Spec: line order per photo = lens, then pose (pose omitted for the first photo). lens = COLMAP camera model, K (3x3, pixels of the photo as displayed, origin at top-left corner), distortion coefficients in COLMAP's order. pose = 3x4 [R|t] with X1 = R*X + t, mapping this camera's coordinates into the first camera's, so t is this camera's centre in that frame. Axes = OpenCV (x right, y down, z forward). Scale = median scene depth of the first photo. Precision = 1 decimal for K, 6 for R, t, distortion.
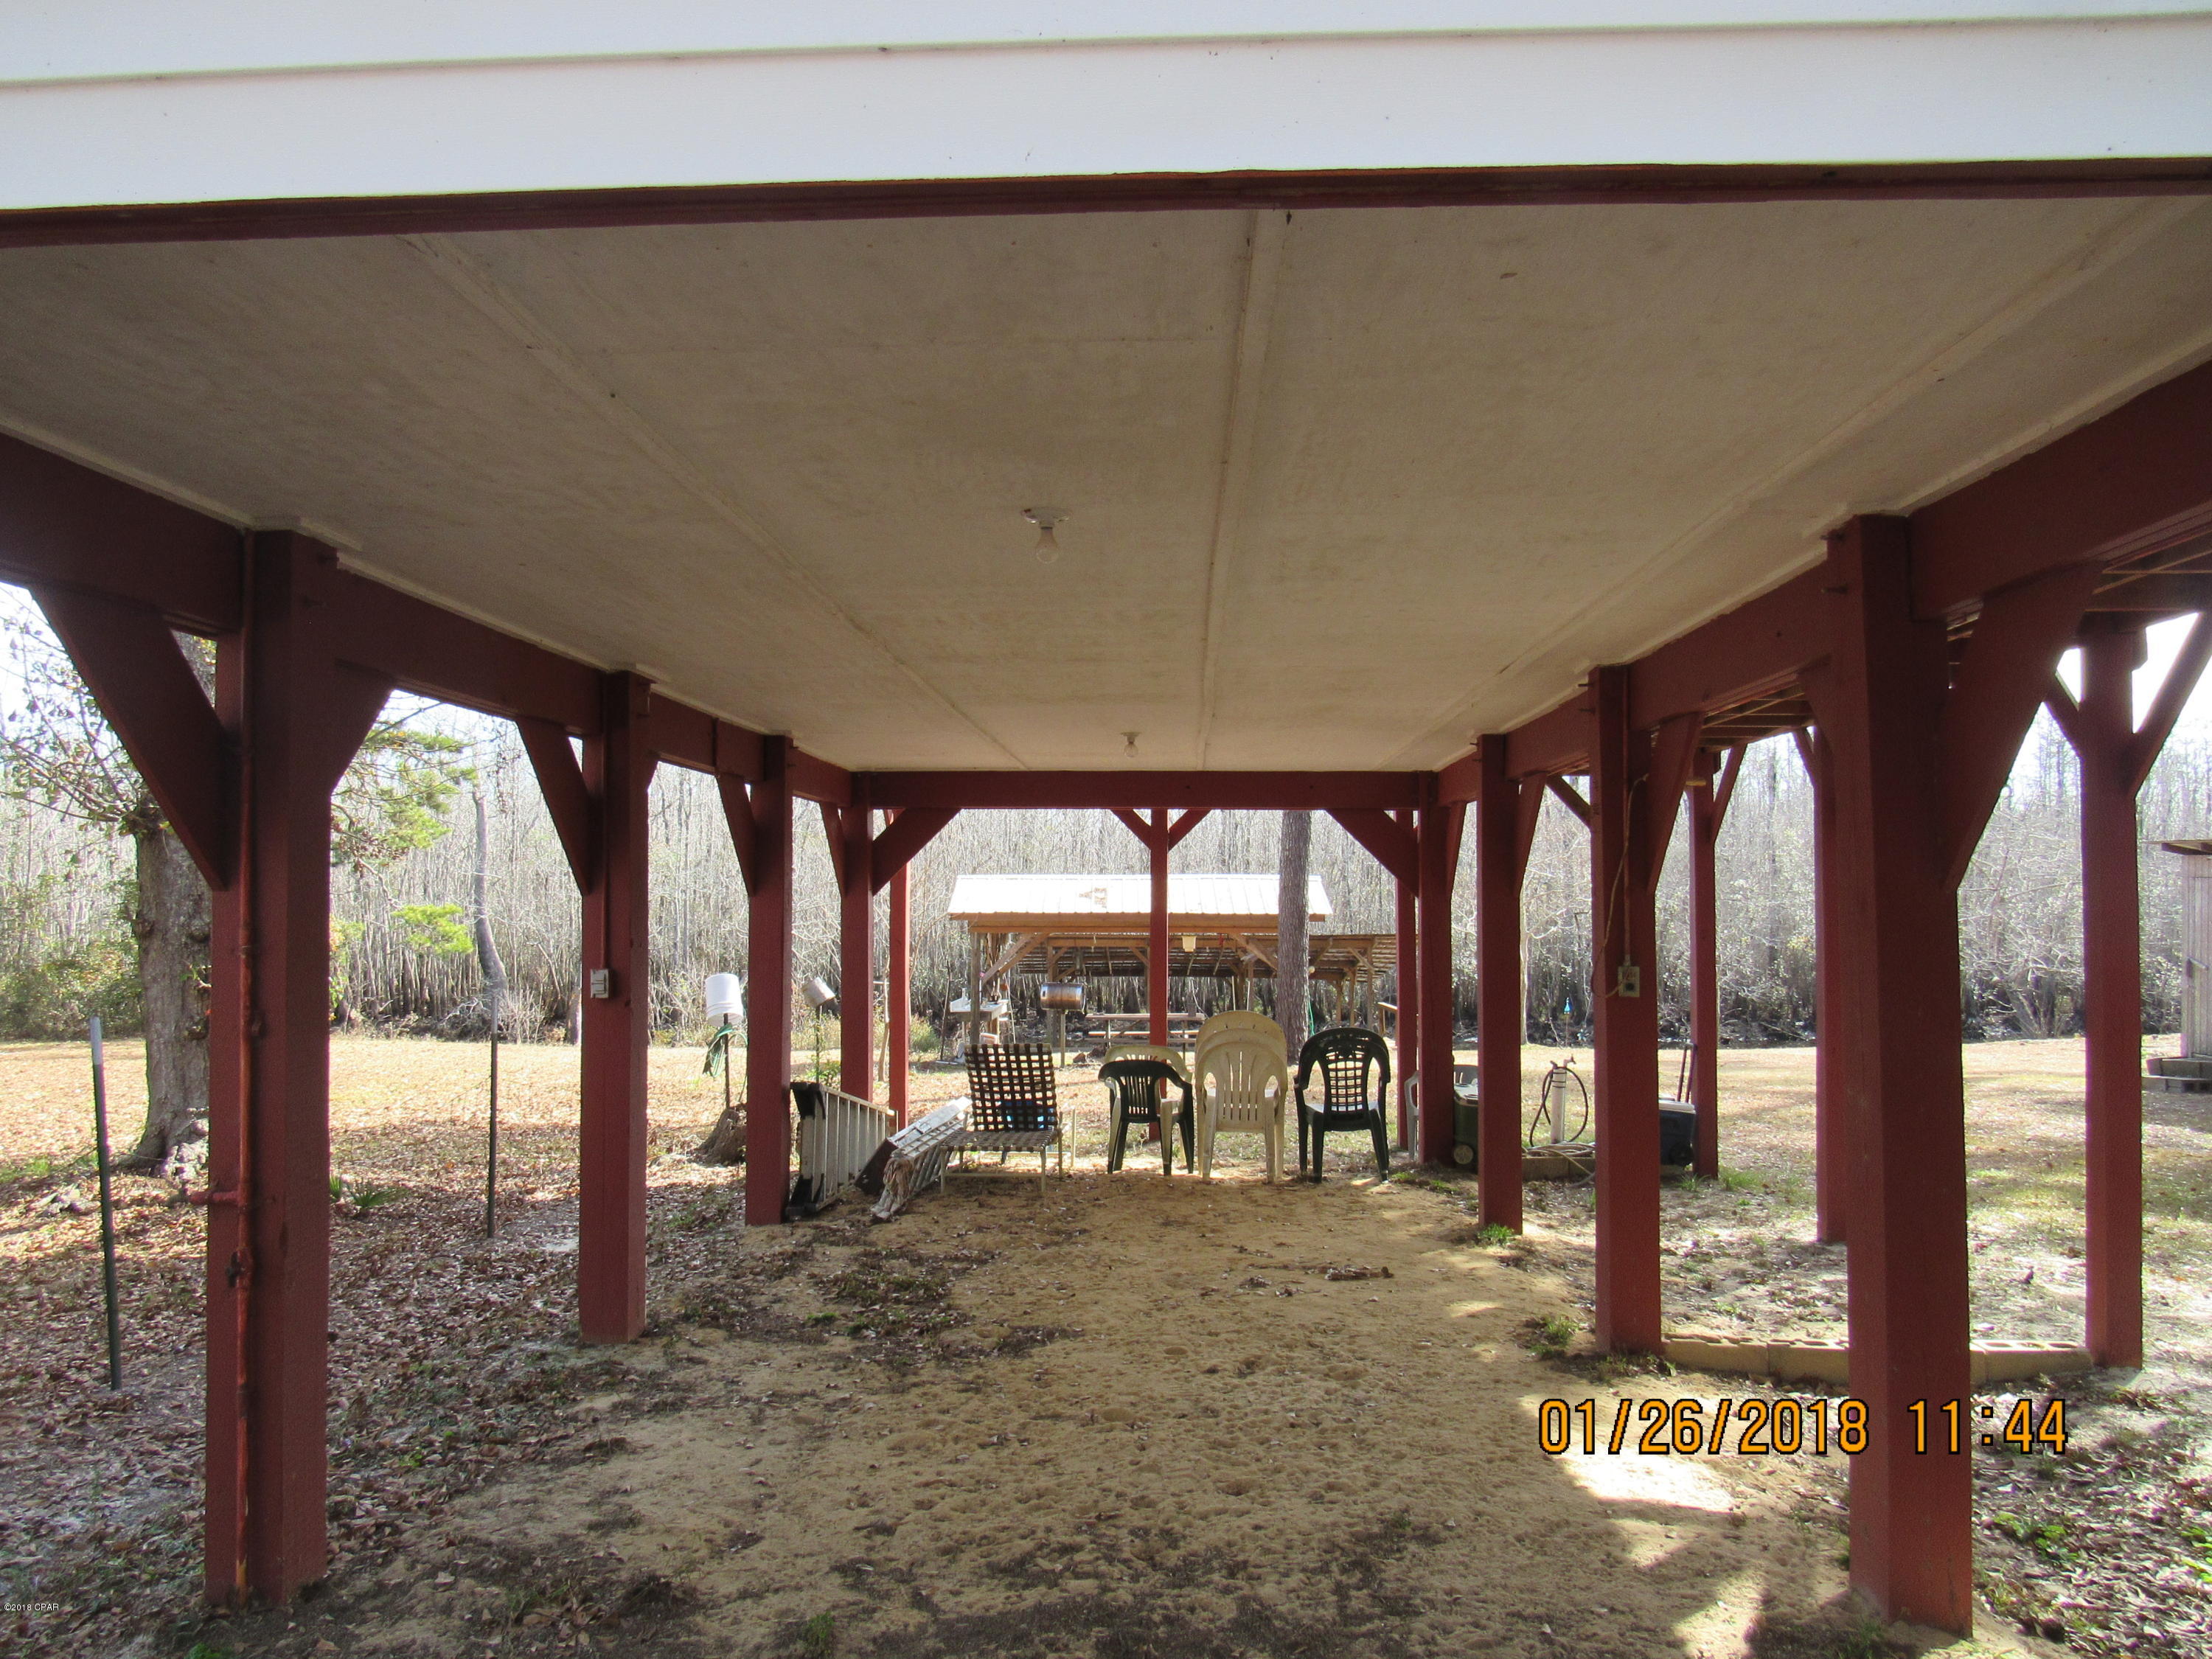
lens RADIAL K [[1576.9, 0, 1105.4], [0, 1576.9, 845.0], [0, 0, 1]] dist [-0.055697, -0.003392]
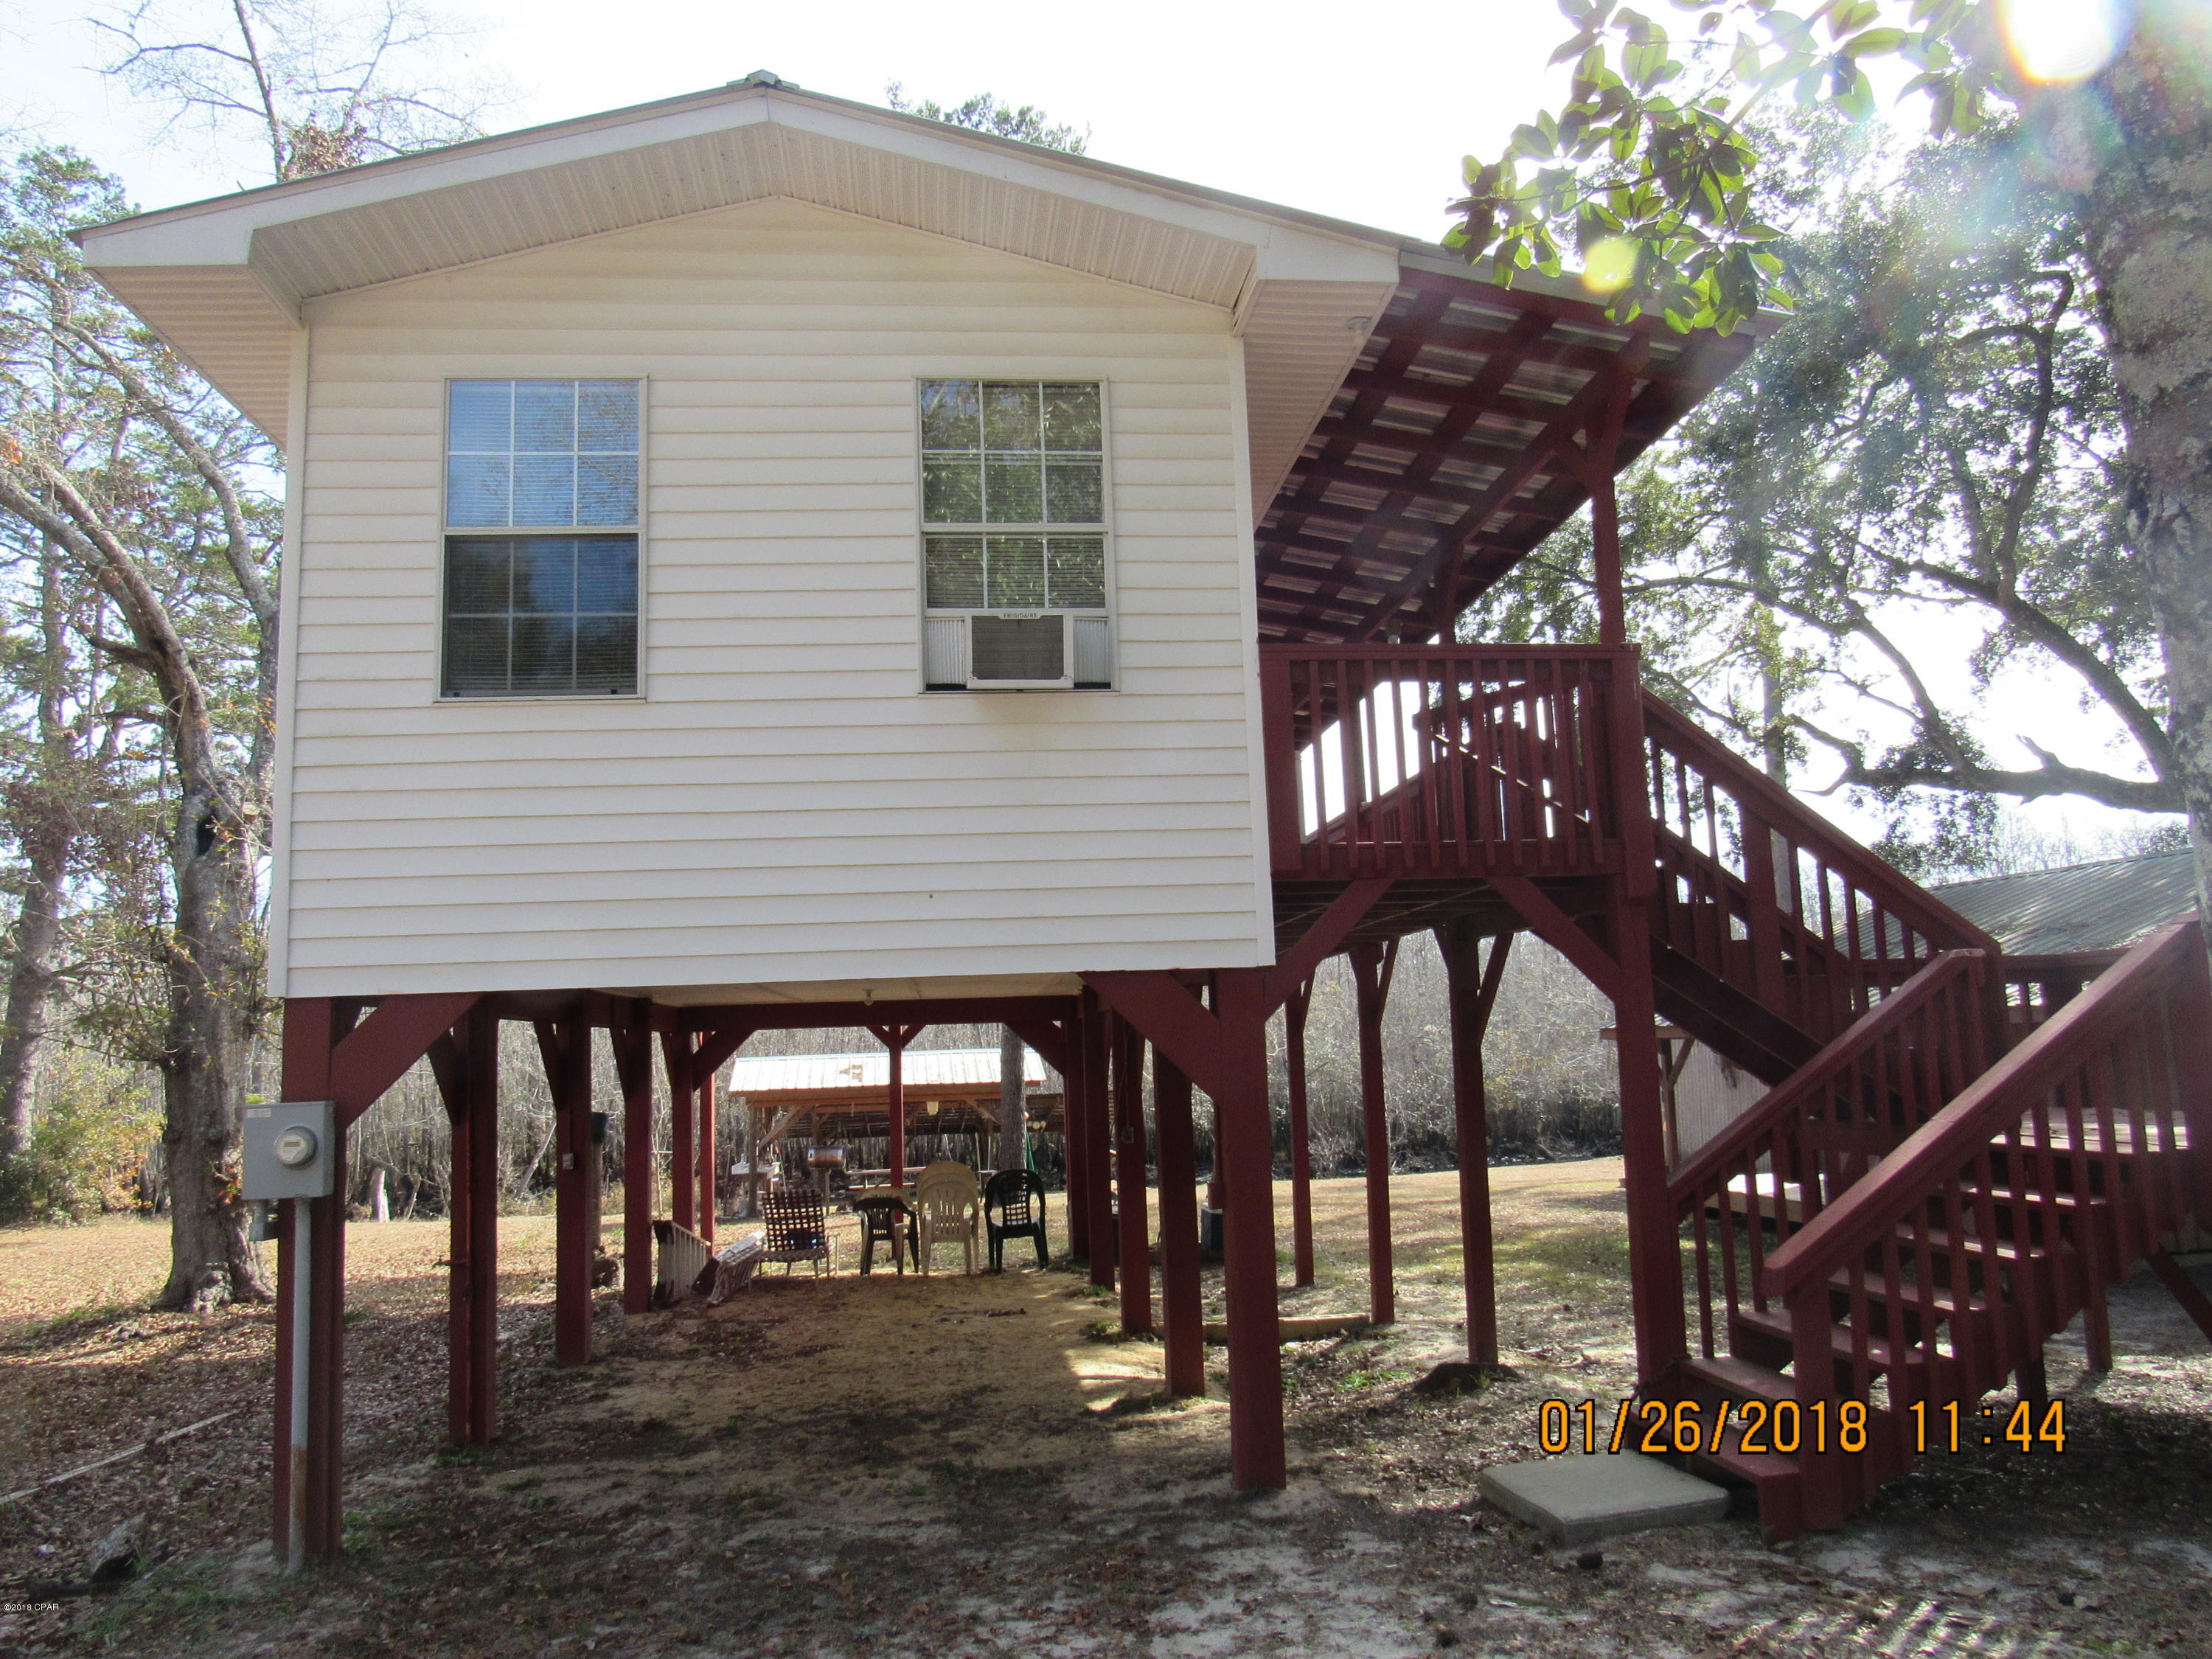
lens RADIAL K [[1576.9, 0, 1111.6], [0, 1576.9, 834.4], [0, 0, 1]] dist [-0.055697, -0.003392]
pose [[0.987655, -0.017644, 0.155647, 0.012160], [0.033457, 0.994468, -0.099571, -0.047966], [-0.153029, 0.103549, 0.982782, -0.507888]]
